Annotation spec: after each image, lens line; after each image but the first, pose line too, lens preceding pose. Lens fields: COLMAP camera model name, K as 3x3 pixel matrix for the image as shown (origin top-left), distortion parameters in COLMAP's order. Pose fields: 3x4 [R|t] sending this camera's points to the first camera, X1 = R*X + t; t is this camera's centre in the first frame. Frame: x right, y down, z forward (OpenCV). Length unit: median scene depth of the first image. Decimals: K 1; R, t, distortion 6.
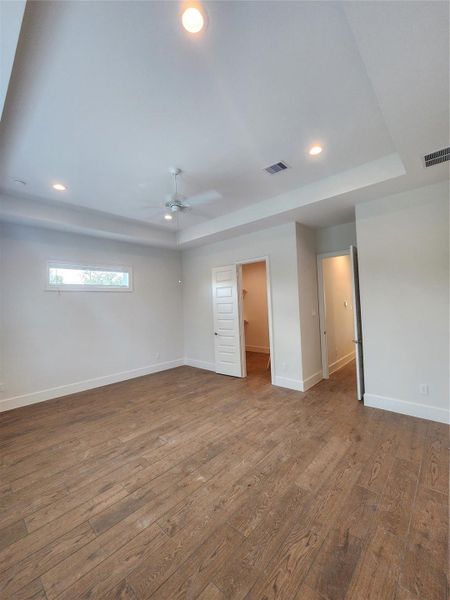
lens RADIAL K [[247.0, 0, 226.1], [0, 247.0, 294.7], [0, 0, 1]] dist [0.001450, -0.001147]
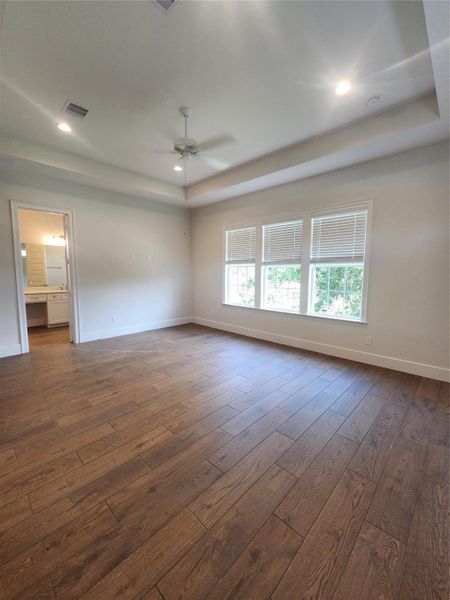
lens RADIAL K [[247.0, 0, 225.9], [0, 247.0, 297.6], [0, 0, 1]] dist [0.001450, -0.001147]
pose [[-0.999243, 0.023683, 0.030868, -0.332151], [0.026007, 0.996675, 0.077214, 0.119110], [-0.028936, 0.077959, -0.996537, 1.790896]]
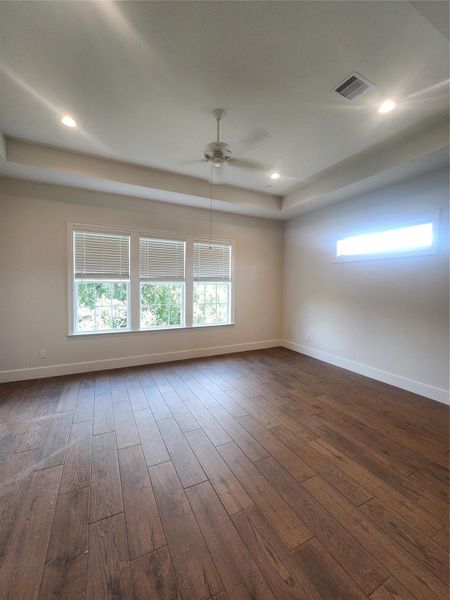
lens RADIAL K [[247.0, 0, 224.0], [0, 247.0, 296.4], [0, 0, 1]] dist [0.001450, -0.001147]
pose [[-0.355539, 0.068567, -0.932143, 0.554291], [0.029727, 0.997631, 0.062045, 0.057289], [0.934189, -0.005650, -0.356735, 1.193123]]
